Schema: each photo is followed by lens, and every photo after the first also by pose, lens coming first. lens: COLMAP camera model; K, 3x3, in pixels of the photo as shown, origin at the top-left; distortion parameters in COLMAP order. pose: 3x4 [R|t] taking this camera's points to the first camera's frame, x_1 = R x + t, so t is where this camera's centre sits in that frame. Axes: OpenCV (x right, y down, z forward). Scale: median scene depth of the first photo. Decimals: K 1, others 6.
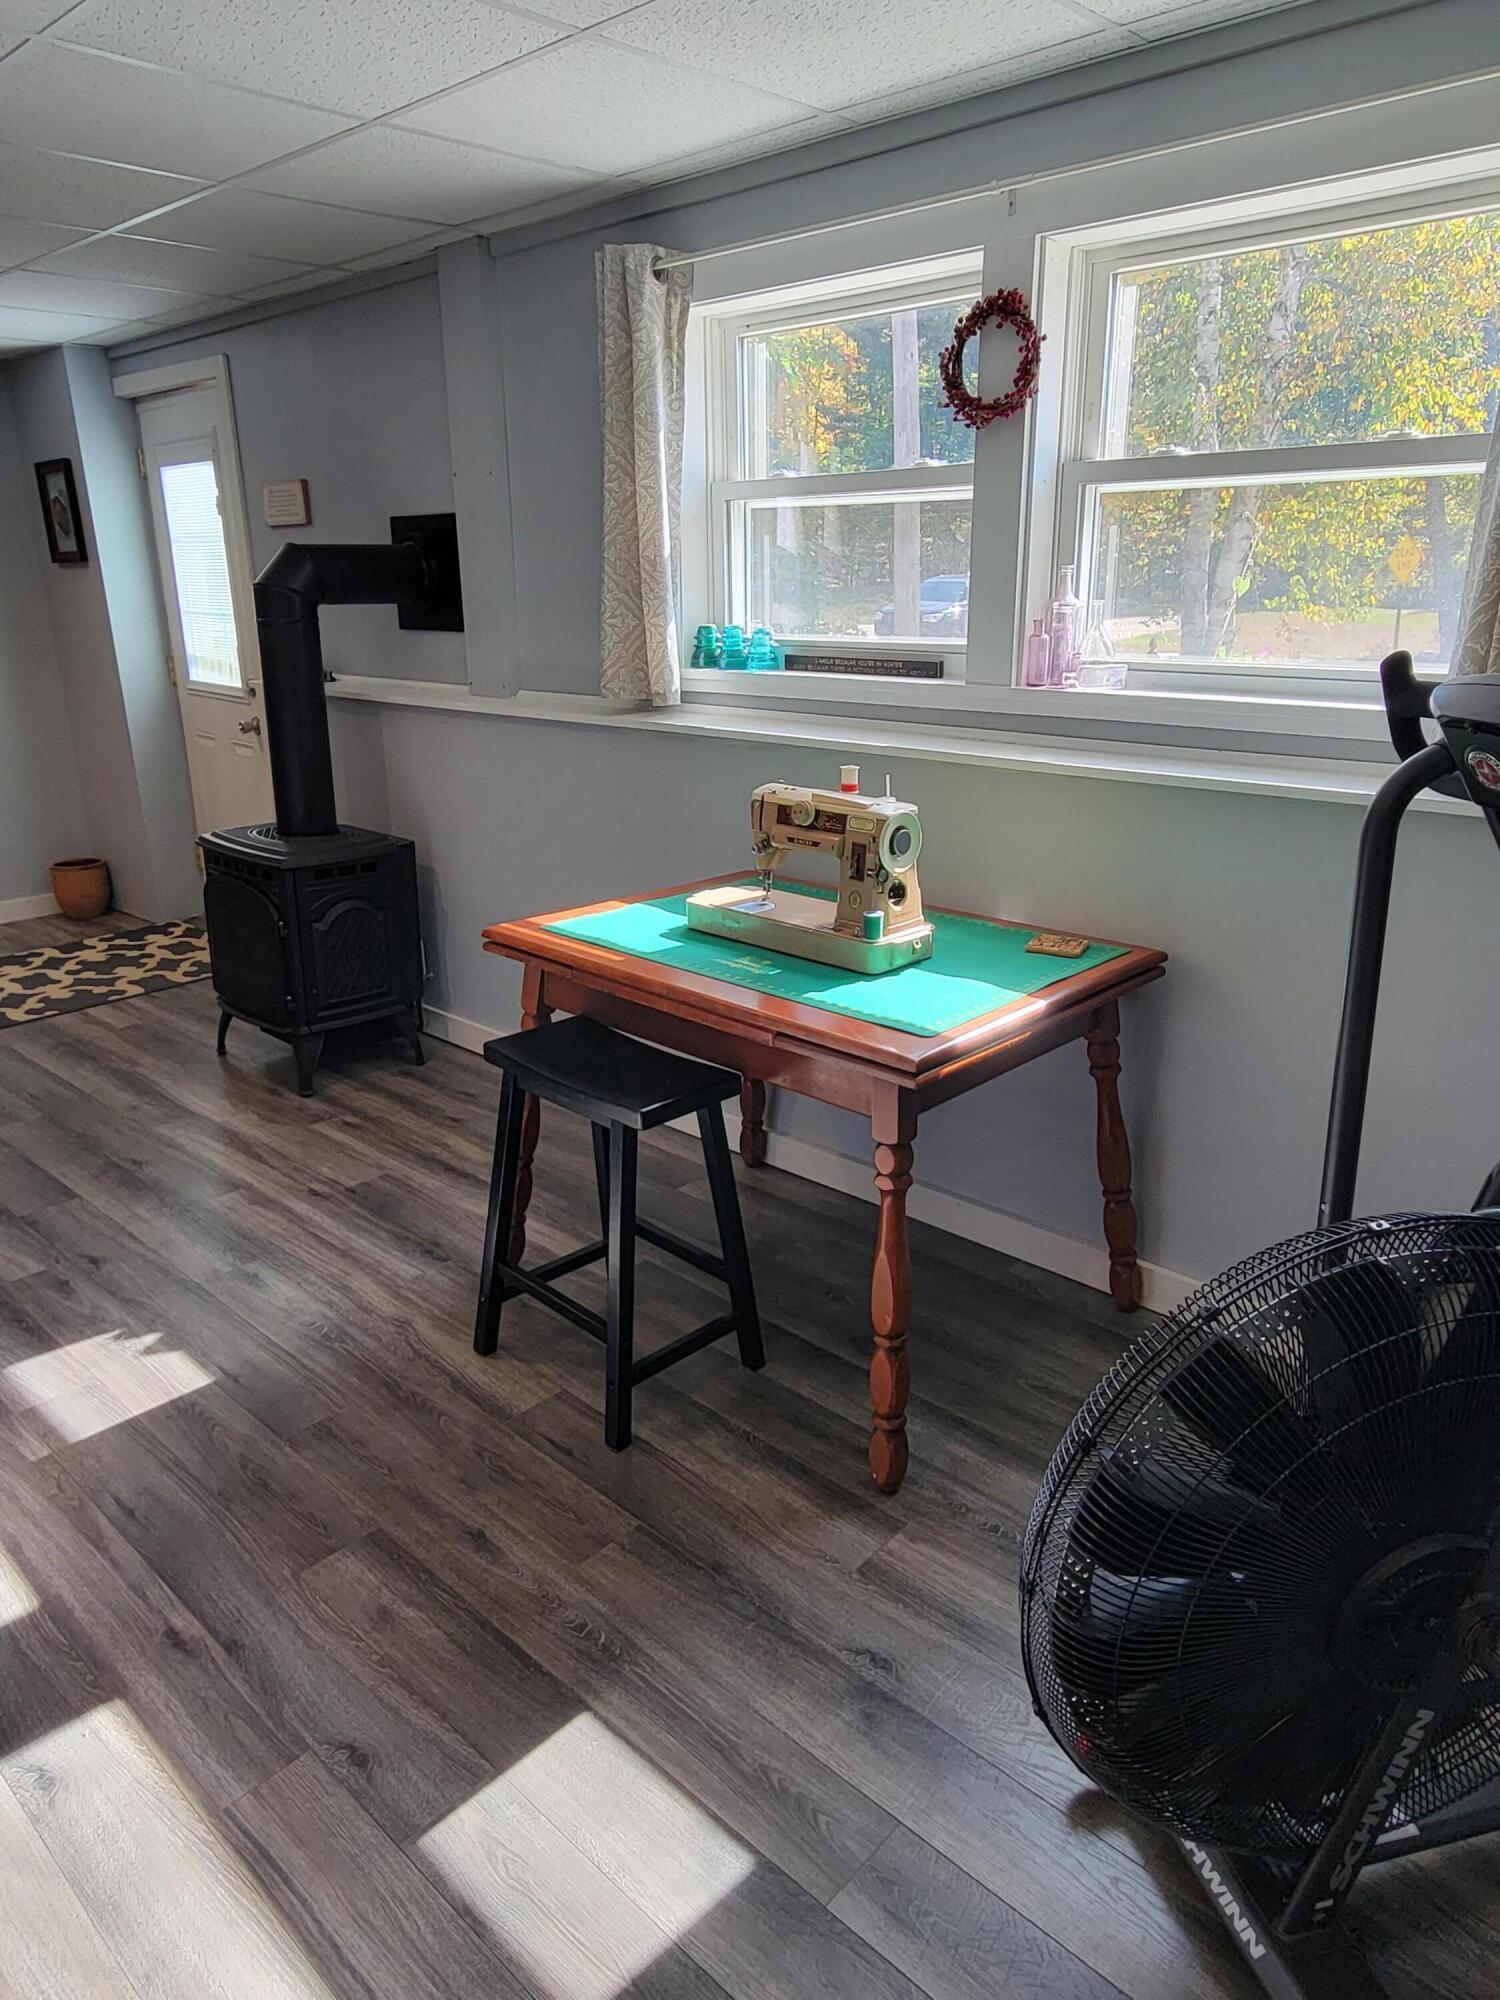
lens RADIAL K [[1315.7, 0, 750.0], [0, 1315.7, 1000.0], [0, 0, 1]] dist [0.001196, -0.000242]
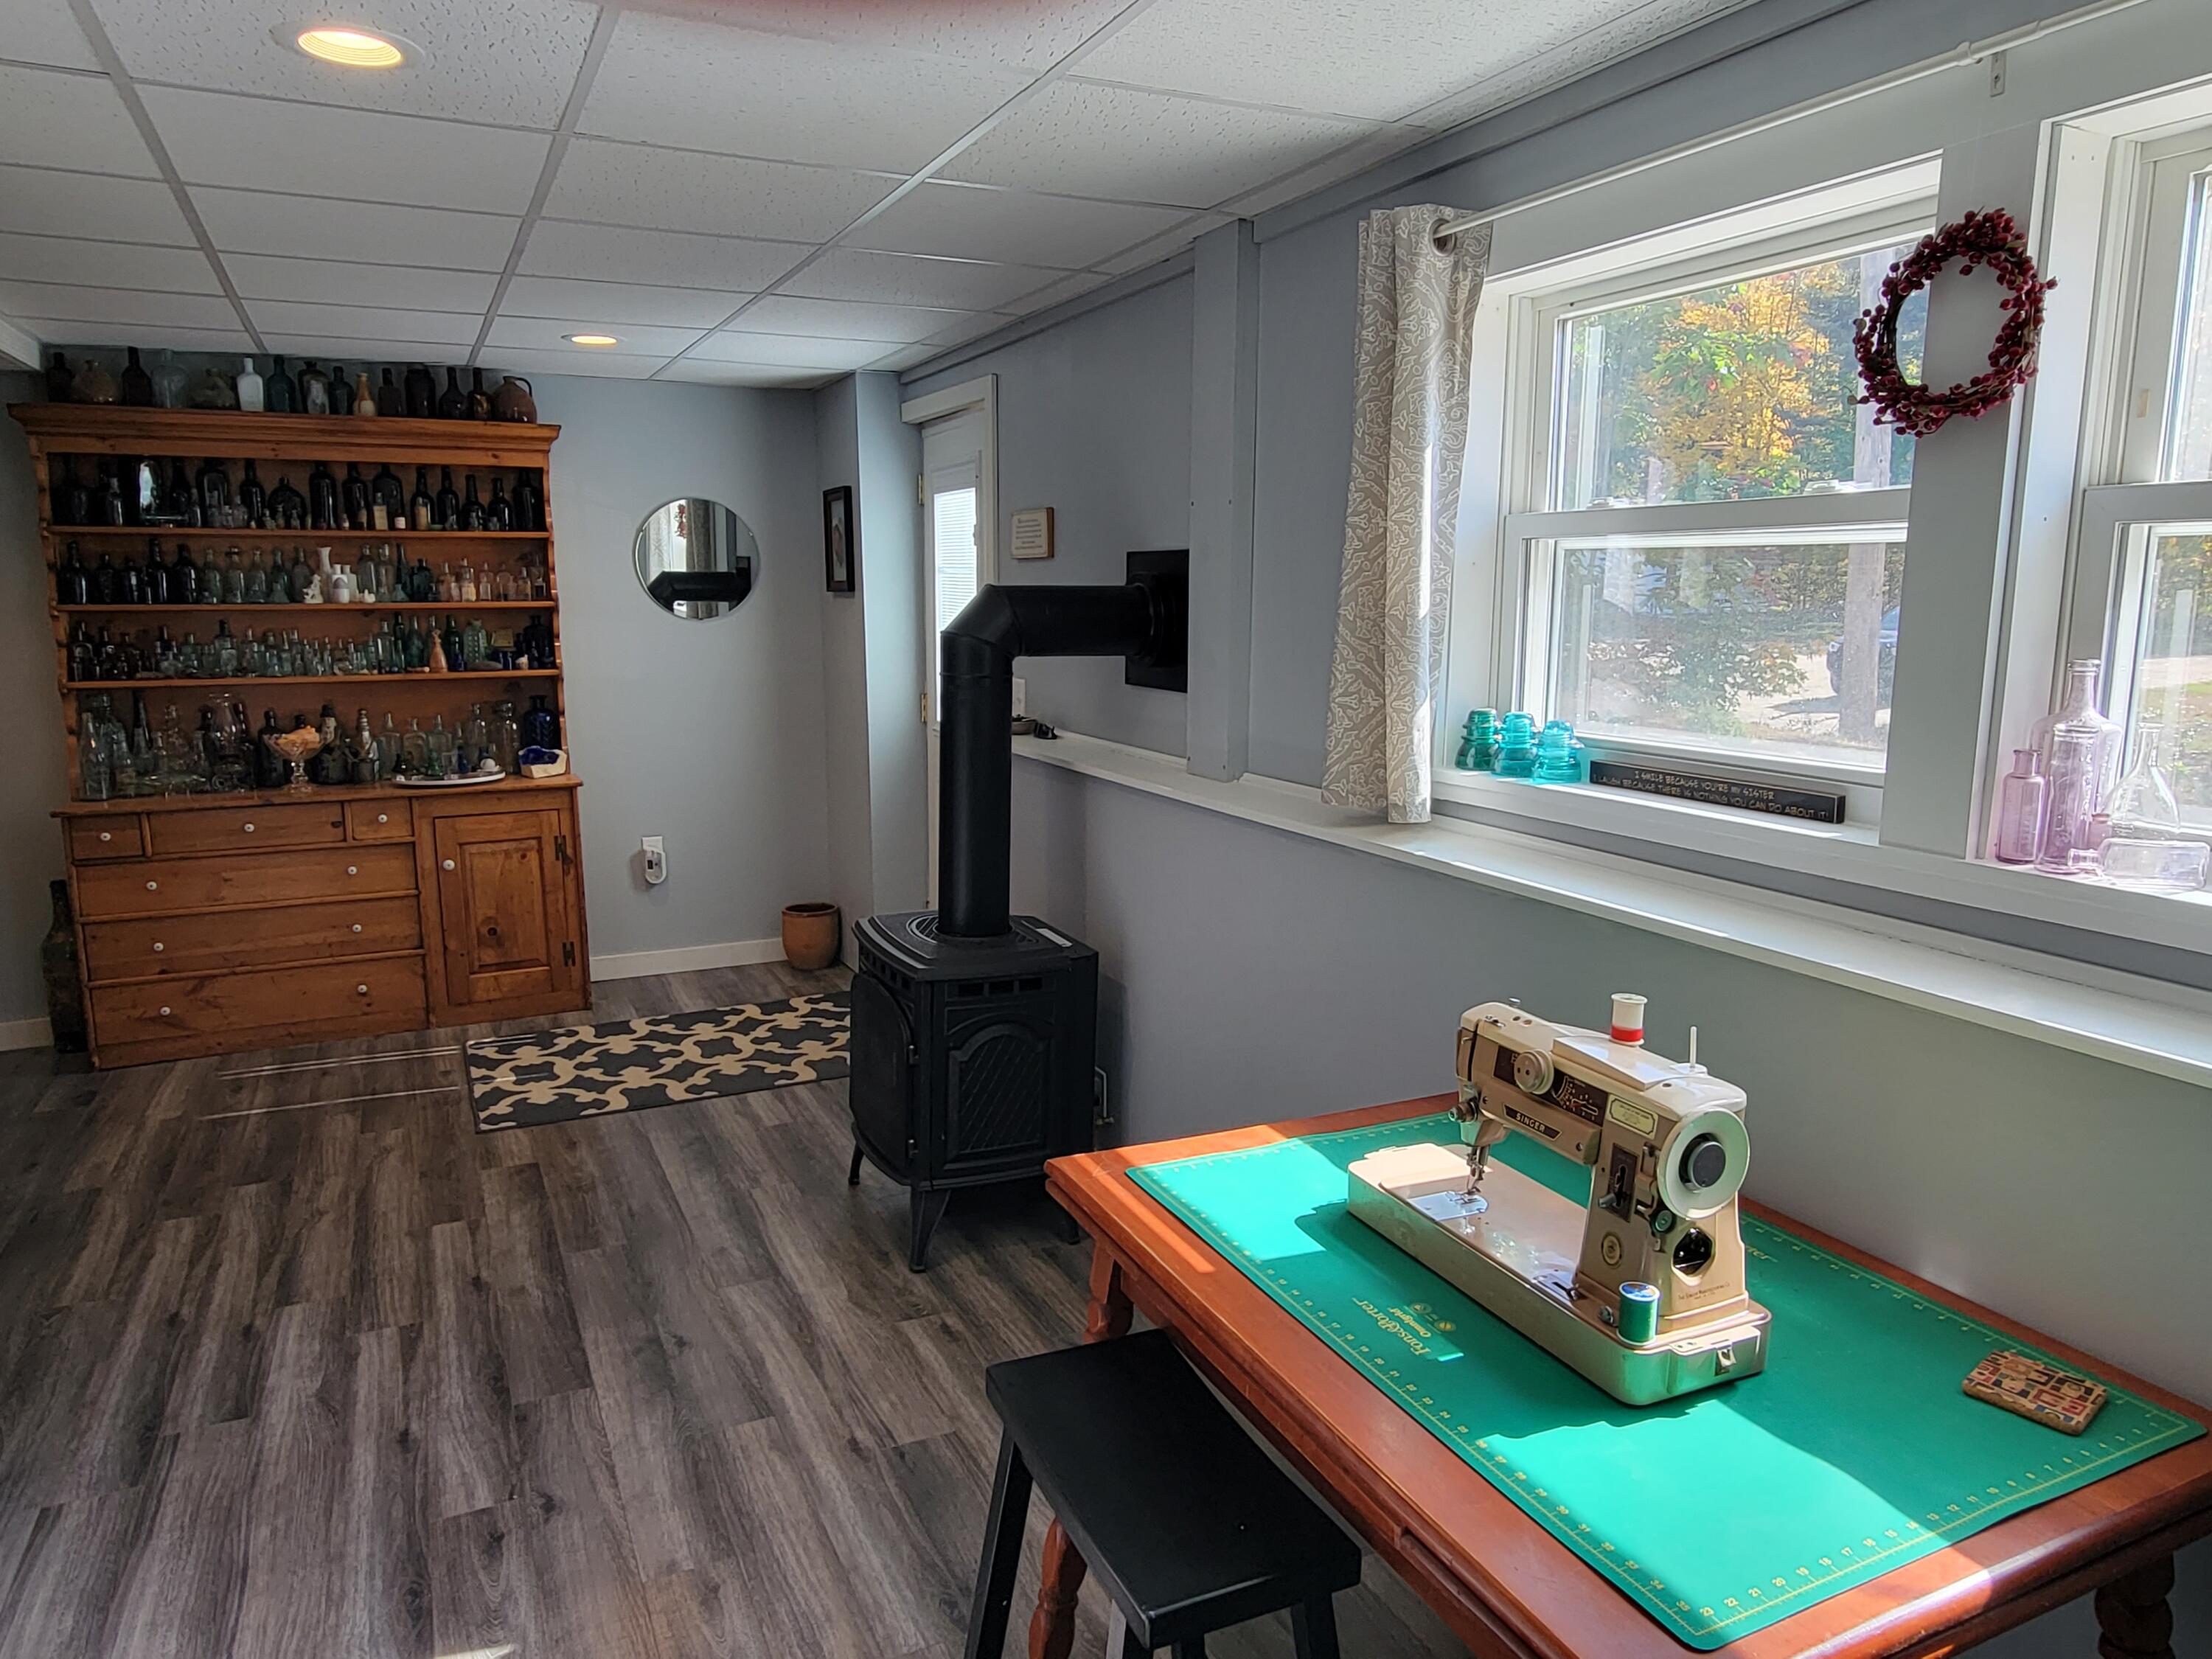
lens RADIAL K [[1455.2, 0, 1106.8], [0, 1455.2, 820.1], [0, 0, 1]] dist [0.001196, -0.000242]
pose [[0.932335, 0.070043, -0.354746, 0.064088], [-0.124167, 0.983421, -0.132161, -0.108643], [0.339608, 0.167266, 0.925575, 0.245937]]
